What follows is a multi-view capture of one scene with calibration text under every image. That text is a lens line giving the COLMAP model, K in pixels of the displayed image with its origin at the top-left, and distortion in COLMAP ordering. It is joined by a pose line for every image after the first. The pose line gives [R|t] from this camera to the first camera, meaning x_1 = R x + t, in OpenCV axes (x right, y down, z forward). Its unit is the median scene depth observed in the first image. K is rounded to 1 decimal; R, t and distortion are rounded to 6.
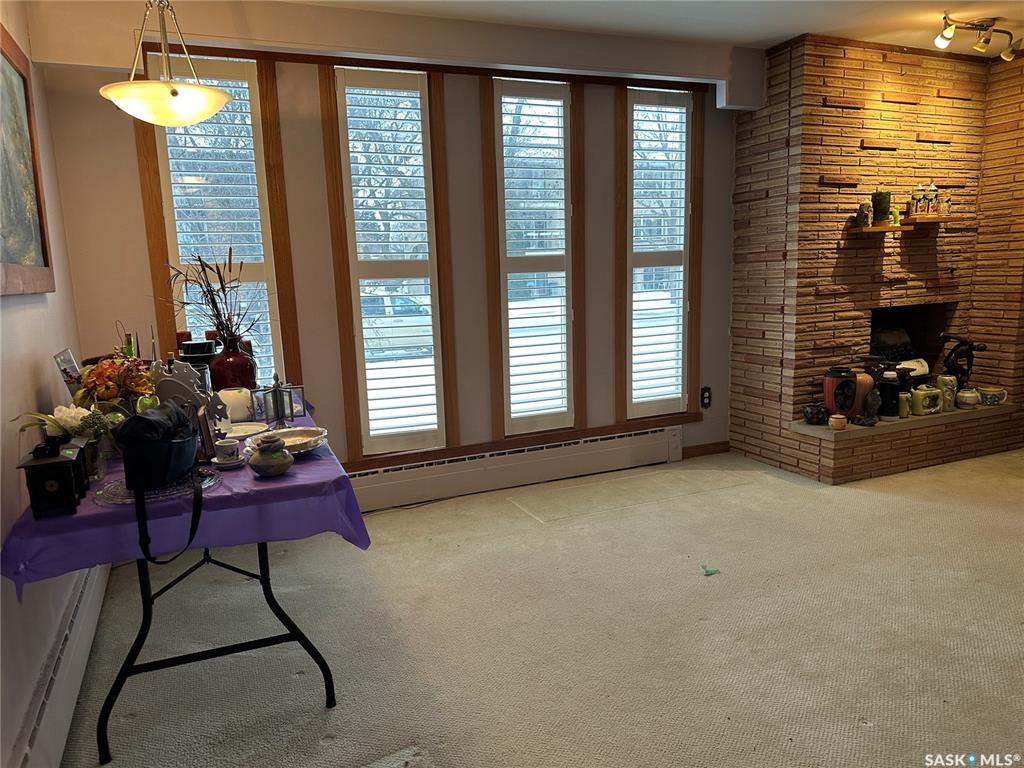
lens RADIAL K [[718.6, 0, 498.8], [0, 718.6, 401.8], [0, 0, 1]] dist [0.080480, -0.103442]
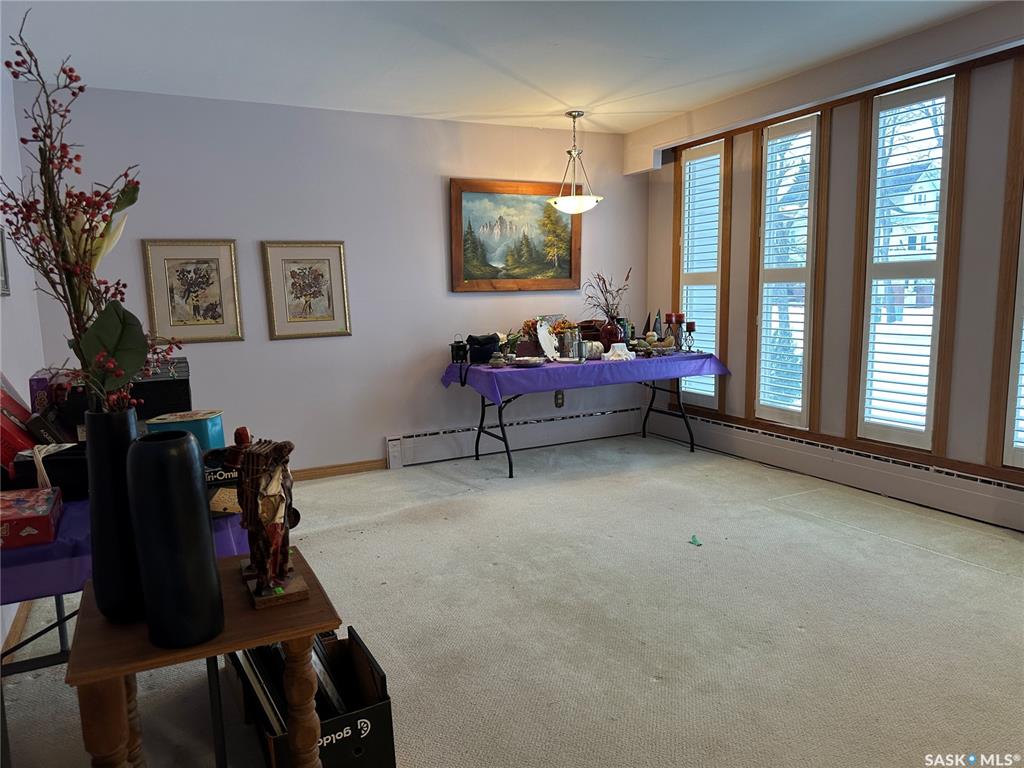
lens RADIAL K [[718.6, 0, 508.5], [0, 718.6, 387.1], [0, 0, 1]] dist [0.080480, -0.103442]
pose [[0.056558, 0.171246, -0.983604, 1.032261], [-0.149199, 0.975568, 0.161268, -0.120026], [0.987188, 0.137631, 0.080726, 0.428522]]
